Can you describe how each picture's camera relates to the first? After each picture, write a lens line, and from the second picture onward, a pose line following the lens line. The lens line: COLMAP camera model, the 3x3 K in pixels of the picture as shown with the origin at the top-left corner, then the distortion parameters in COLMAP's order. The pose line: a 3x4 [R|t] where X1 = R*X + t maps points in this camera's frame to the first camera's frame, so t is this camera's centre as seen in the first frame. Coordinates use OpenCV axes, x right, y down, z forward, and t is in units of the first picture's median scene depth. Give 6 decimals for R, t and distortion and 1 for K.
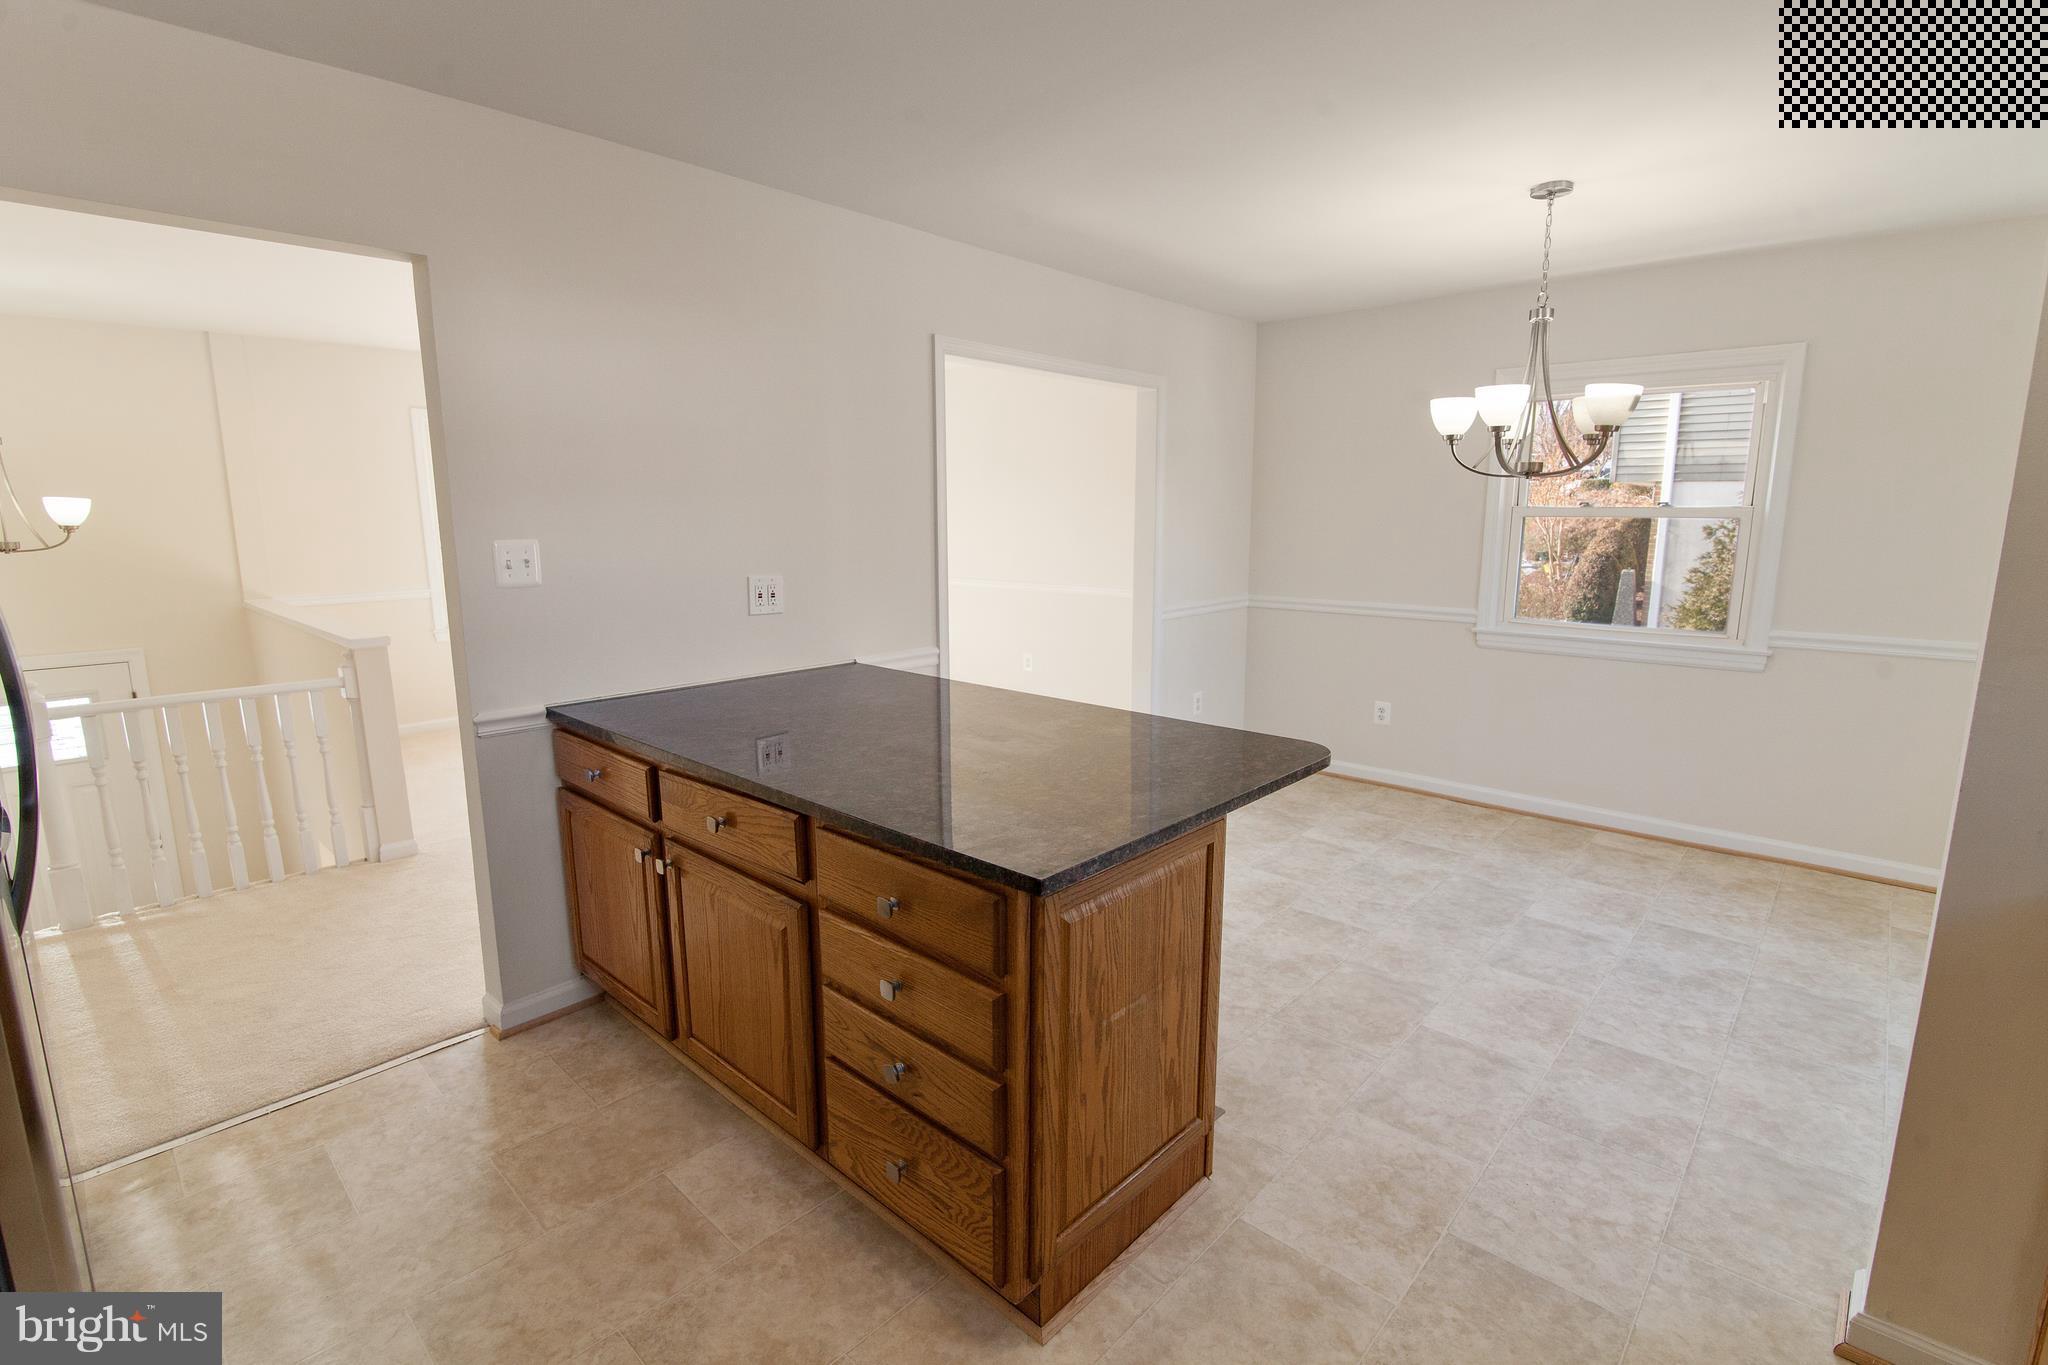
lens RADIAL K [[949.6, 0, 1029.1], [0, 949.6, 709.6], [0, 0, 1]] dist [-0.000992, -0.000321]
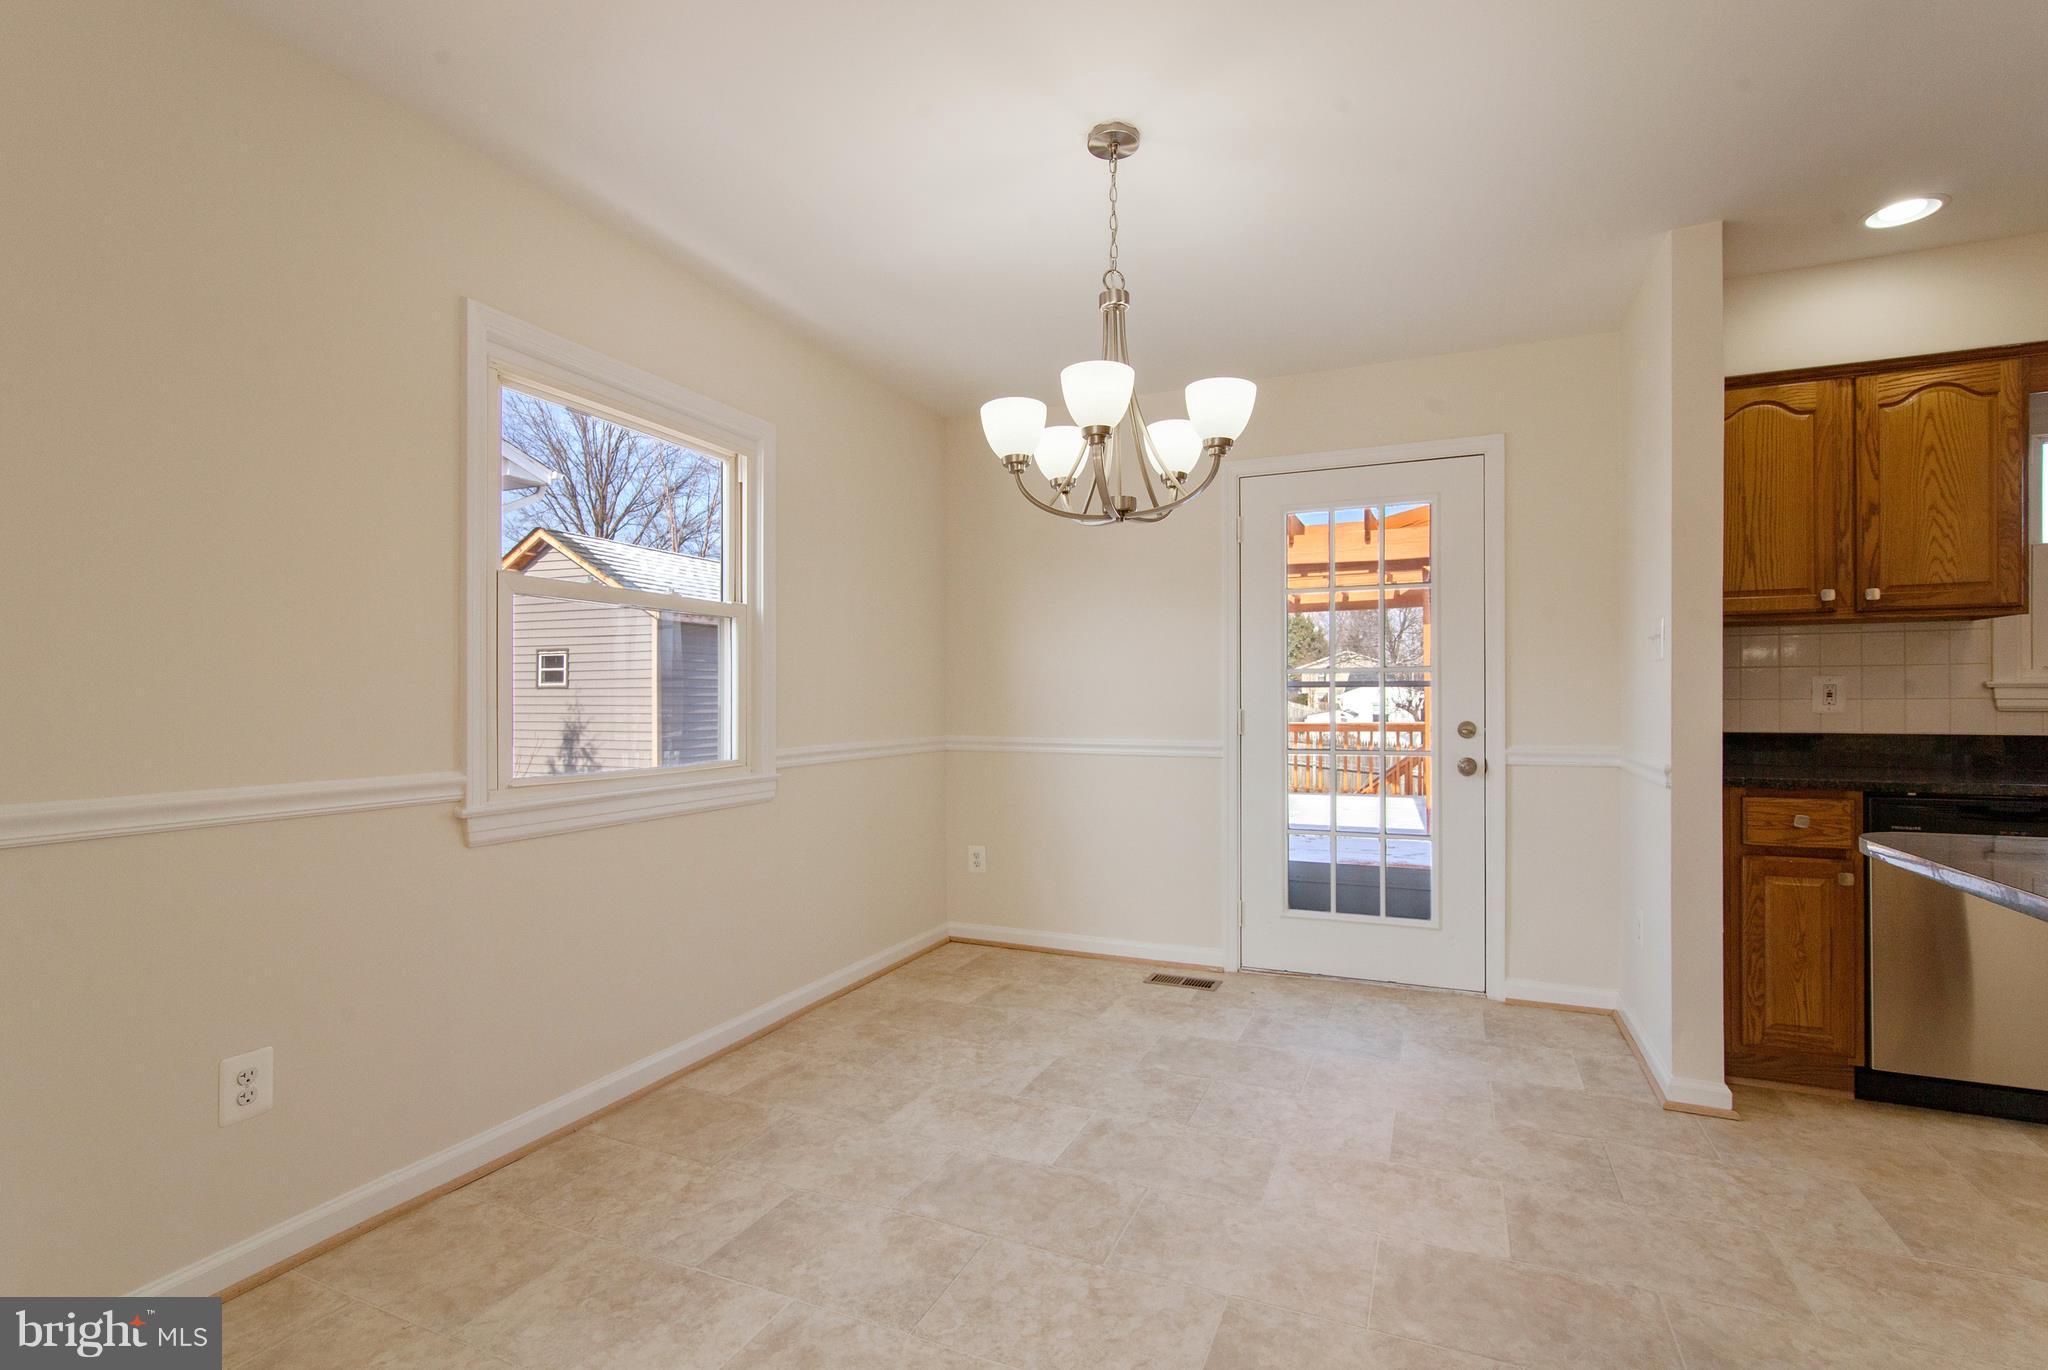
lens RADIAL K [[949.6, 0, 1029.1], [0, 949.6, 712.1], [0, 0, 1]] dist [-0.000992, -0.000321]
pose [[-0.332608, -0.008432, 0.943028, -0.094567], [0.196813, 0.977321, 0.078155, -0.138671], [-0.922300, 0.211596, -0.323405, 1.059714]]
